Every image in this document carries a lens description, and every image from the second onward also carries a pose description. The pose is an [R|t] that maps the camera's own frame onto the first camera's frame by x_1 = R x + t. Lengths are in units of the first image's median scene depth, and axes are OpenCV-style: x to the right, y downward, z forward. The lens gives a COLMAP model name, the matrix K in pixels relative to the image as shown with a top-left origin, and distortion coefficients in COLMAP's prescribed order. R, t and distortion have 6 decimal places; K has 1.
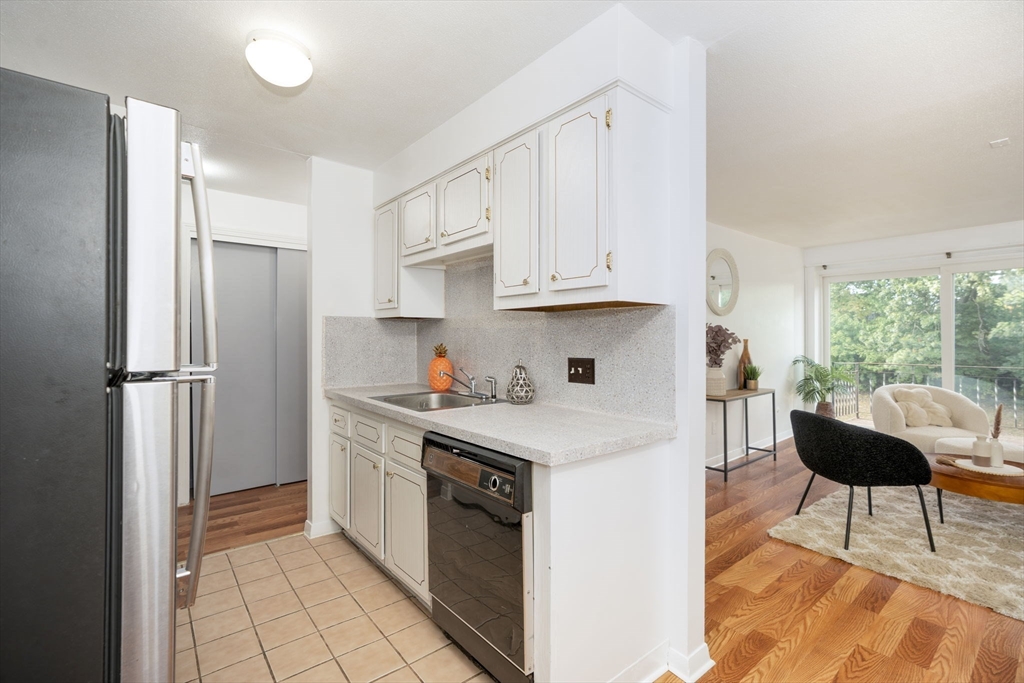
lens RADIAL K [[464.4, 0, 514.5], [0, 464.4, 340.4], [0, 0, 1]] dist [-0.022250, 0.012621]
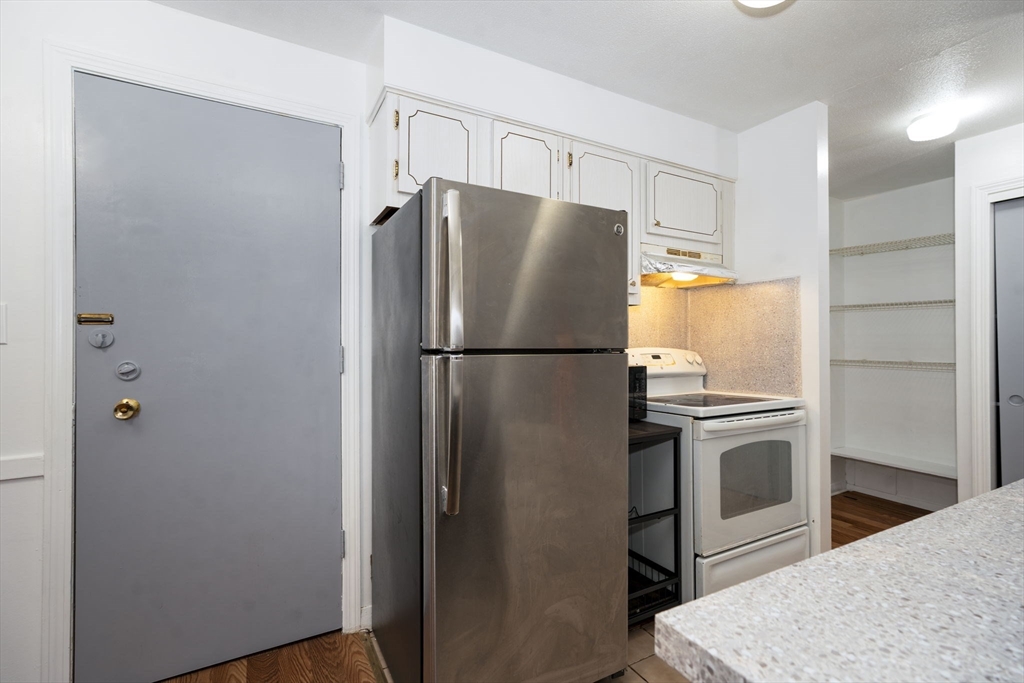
lens RADIAL K [[464.4, 0, 507.4], [0, 464.4, 343.7], [0, 0, 1]] dist [-0.022250, 0.012621]
pose [[-0.190370, -0.005880, -0.981695, 0.238915], [-0.007973, 0.999958, -0.004443, 0.017682], [0.981680, 0.006981, -0.190409, 0.503696]]
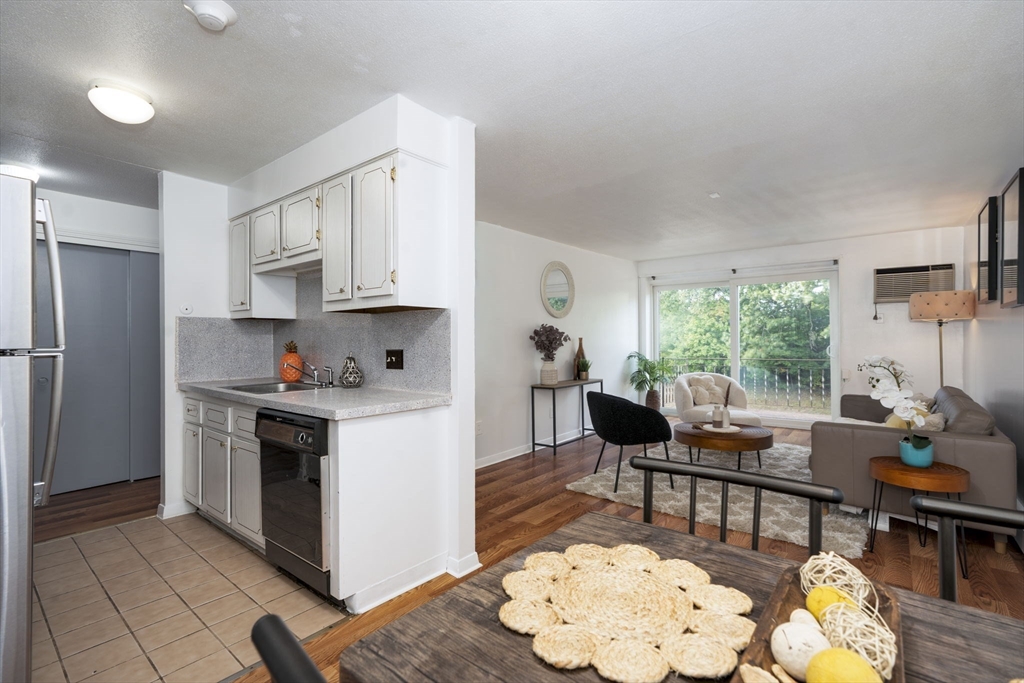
lens RADIAL K [[464.4, 0, 514.6], [0, 464.4, 341.7], [0, 0, 1]] dist [-0.022250, 0.012621]
pose [[0.978445, -0.006648, 0.206399, 0.170748], [0.007412, 0.999968, -0.002927, 0.018755], [-0.206373, 0.004394, 0.978464, -0.273935]]
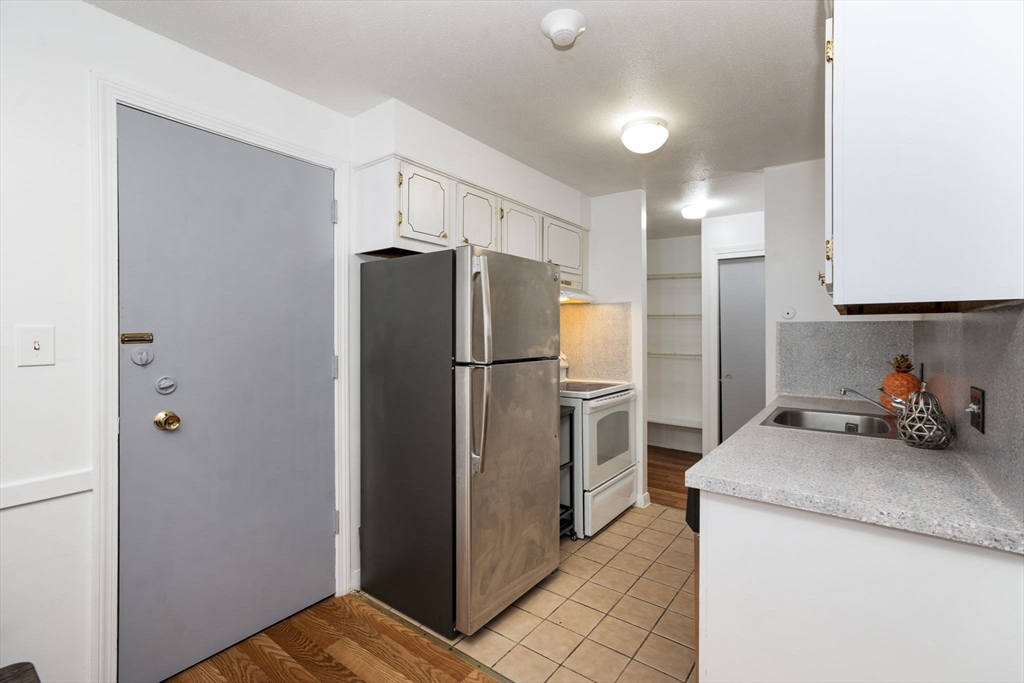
lens RADIAL K [[464.4, 0, 503.4], [0, 464.4, 331.3], [0, 0, 1]] dist [-0.022250, 0.012621]
pose [[0.230882, -0.003458, -0.972976, 0.493864], [-0.009692, 0.999936, -0.005854, -0.024097], [0.972933, 0.010782, 0.230834, 0.207754]]
